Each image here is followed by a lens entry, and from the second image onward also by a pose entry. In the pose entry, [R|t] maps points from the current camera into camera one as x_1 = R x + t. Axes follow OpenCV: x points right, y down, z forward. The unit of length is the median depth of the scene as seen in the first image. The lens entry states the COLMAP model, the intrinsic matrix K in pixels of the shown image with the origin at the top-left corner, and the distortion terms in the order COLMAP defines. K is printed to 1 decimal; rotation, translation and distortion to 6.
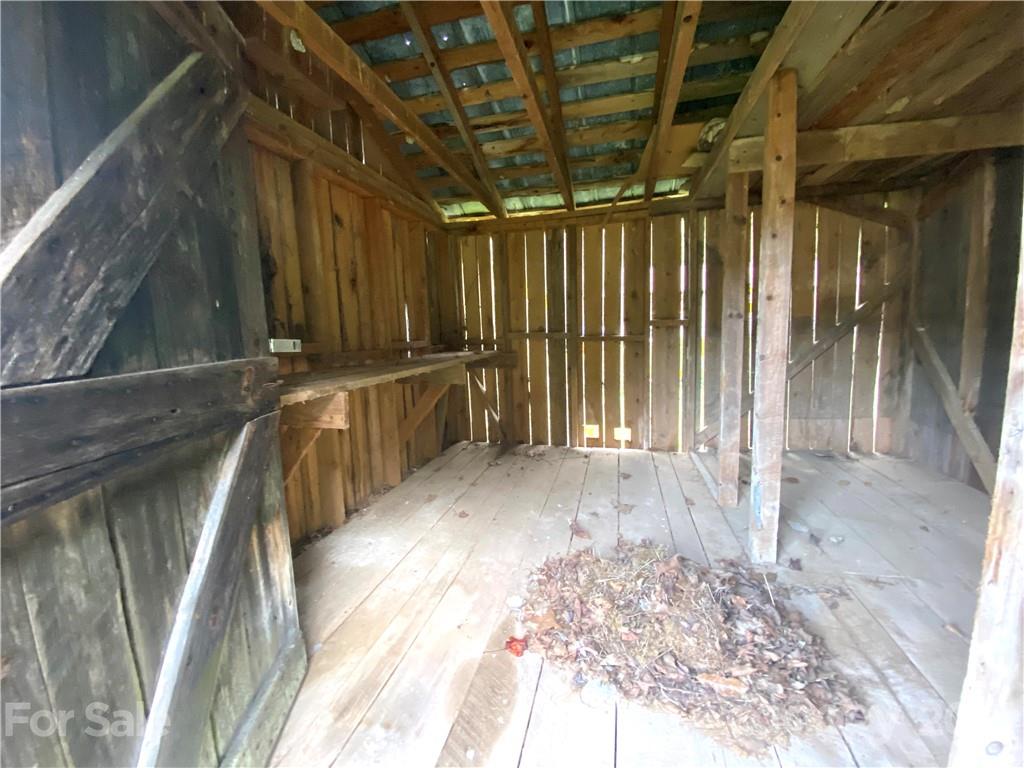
lens RADIAL K [[423.7, 0, 520.9], [0, 423.7, 385.0], [0, 0, 1]] dist [0.043630, -0.027562]
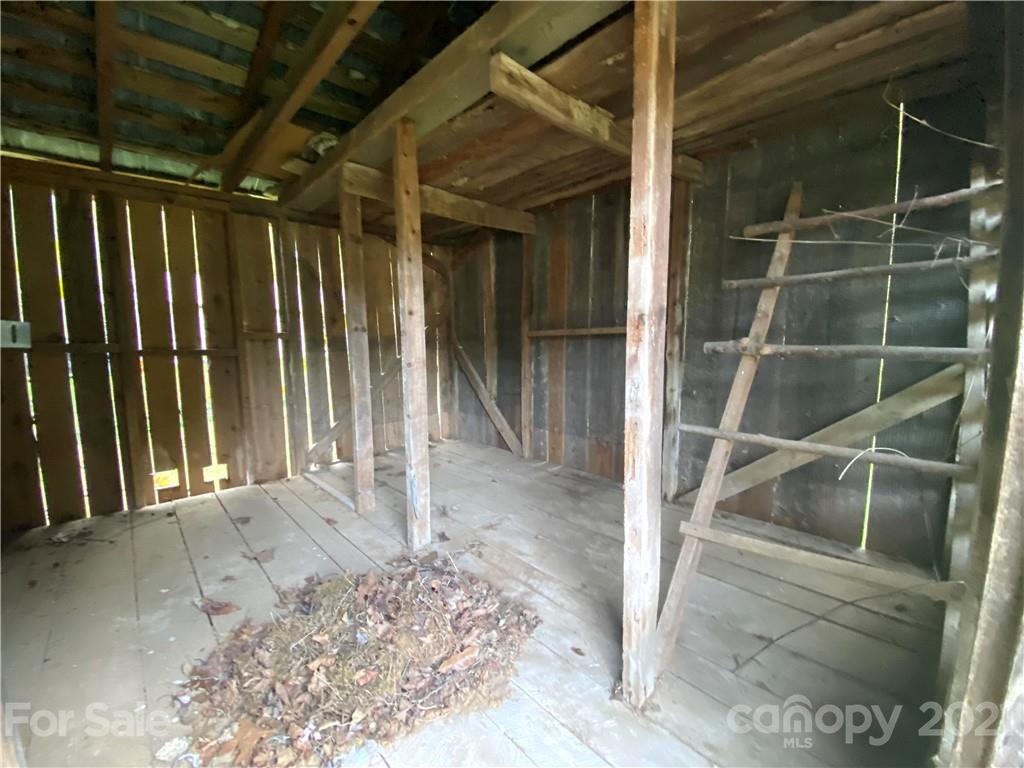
lens RADIAL K [[416.4, 0, 512.0], [0, 416.4, 384.0], [0, 0, 1]] dist [0.060927, -0.036444]
pose [[0.558122, -0.063177, 0.827350, -0.143219], [0.106316, 0.994323, 0.004208, 0.007203], [-0.822920, 0.085612, 0.561670, 0.112992]]
